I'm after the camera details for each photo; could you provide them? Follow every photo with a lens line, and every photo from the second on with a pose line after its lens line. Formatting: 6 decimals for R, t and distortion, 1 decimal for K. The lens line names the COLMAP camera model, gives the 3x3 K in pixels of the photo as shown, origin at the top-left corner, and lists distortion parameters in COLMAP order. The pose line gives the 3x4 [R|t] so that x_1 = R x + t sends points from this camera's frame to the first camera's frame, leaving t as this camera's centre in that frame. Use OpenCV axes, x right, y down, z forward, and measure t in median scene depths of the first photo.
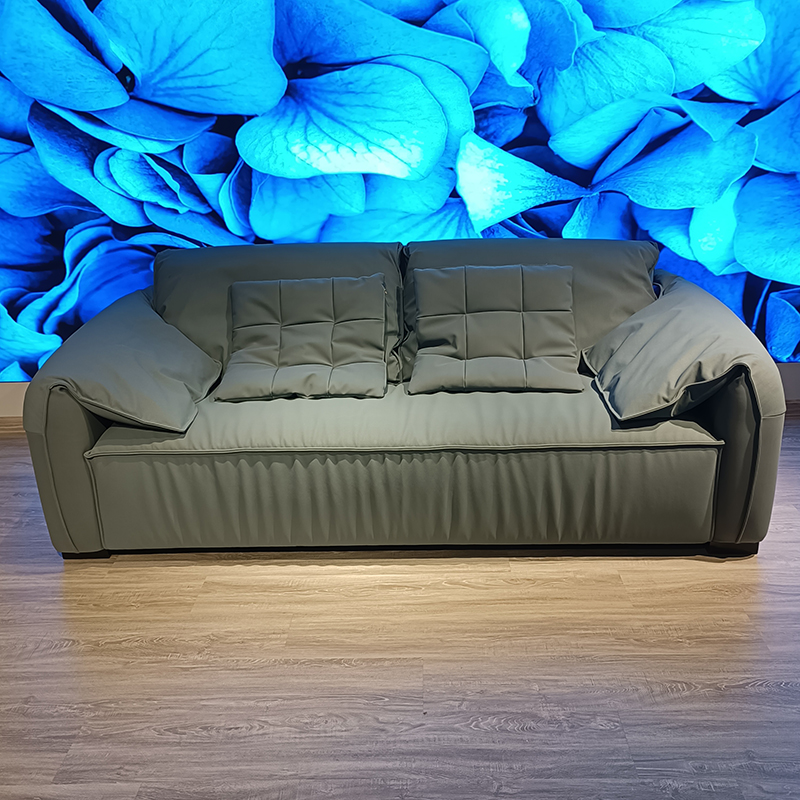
lens RADIAL K [[849.8, 0, 405.2], [0, 849.8, 396.9], [0, 0, 1]] dist [0.033609, 0.000000]
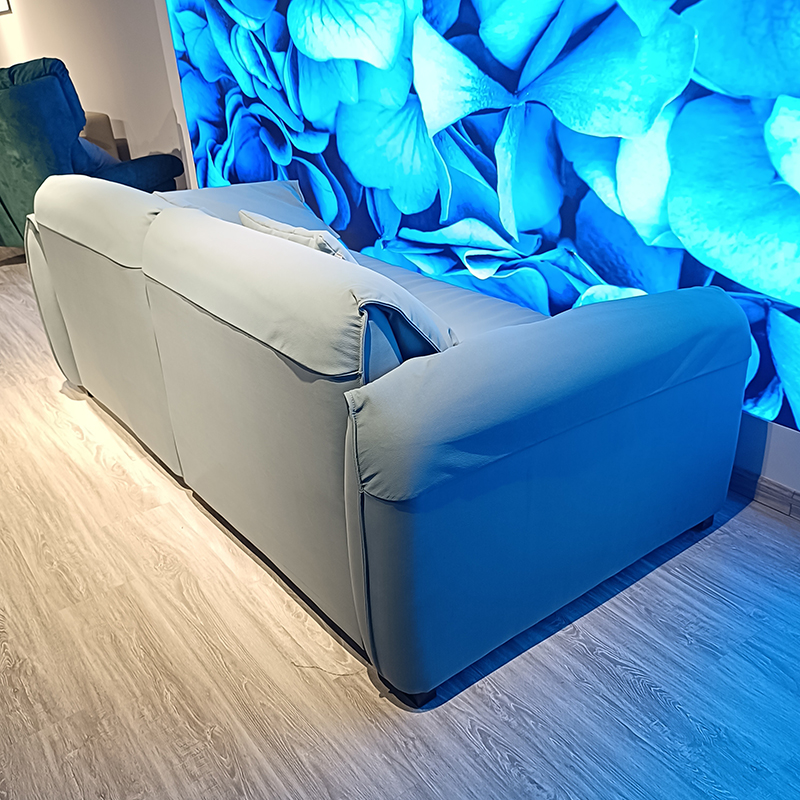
lens RADIAL K [[849.8, 0, 394.2], [0, 849.8, 395.8], [0, 0, 1]] dist [0.033609, 0.000000]
pose [[0.592265, 0.339917, -0.730533, 0.824642], [-0.223398, 0.940387, 0.256446, -0.167944], [0.774155, 0.011315, 0.632895, 0.446733]]
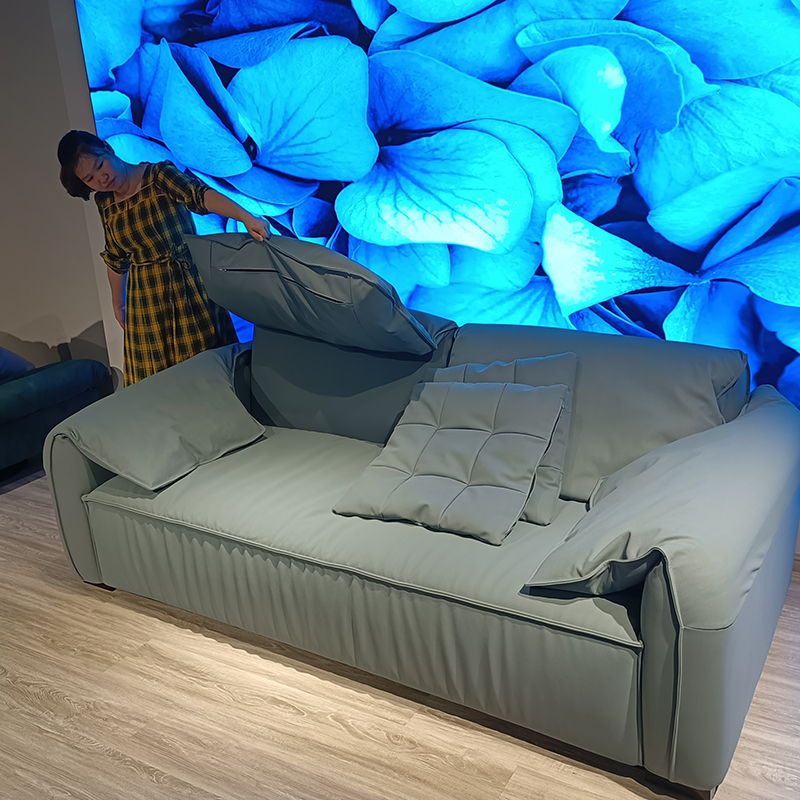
lens RADIAL K [[849.8, 0, 404.0], [0, 849.8, 397.2], [0, 0, 1]] dist [0.033609, 0.000000]
pose [[0.875684, 0.128678, -0.465424, 0.373805], [-0.137487, 0.990388, 0.015139, -0.106698], [0.462899, 0.050733, 0.884958, 0.166952]]
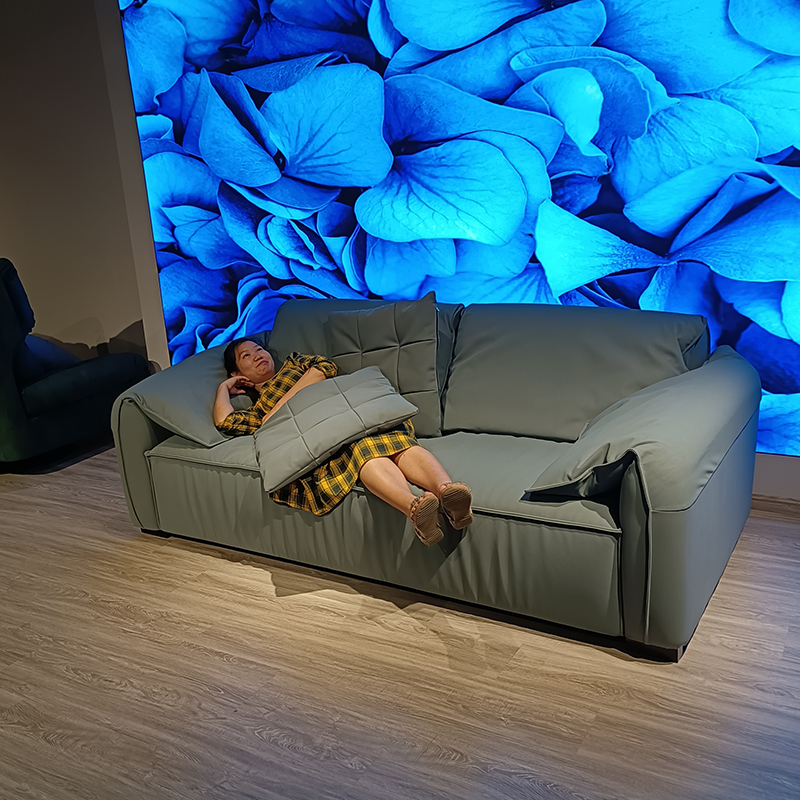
lens RADIAL K [[849.8, 0, 402.0], [0, 849.8, 395.0], [0, 0, 1]] dist [0.033609, 0.000000]
pose [[0.879244, 0.100073, -0.465742, 0.428004], [-0.126421, 0.991647, -0.025589, -0.029896], [0.459290, 0.081378, 0.884551, 0.030762]]
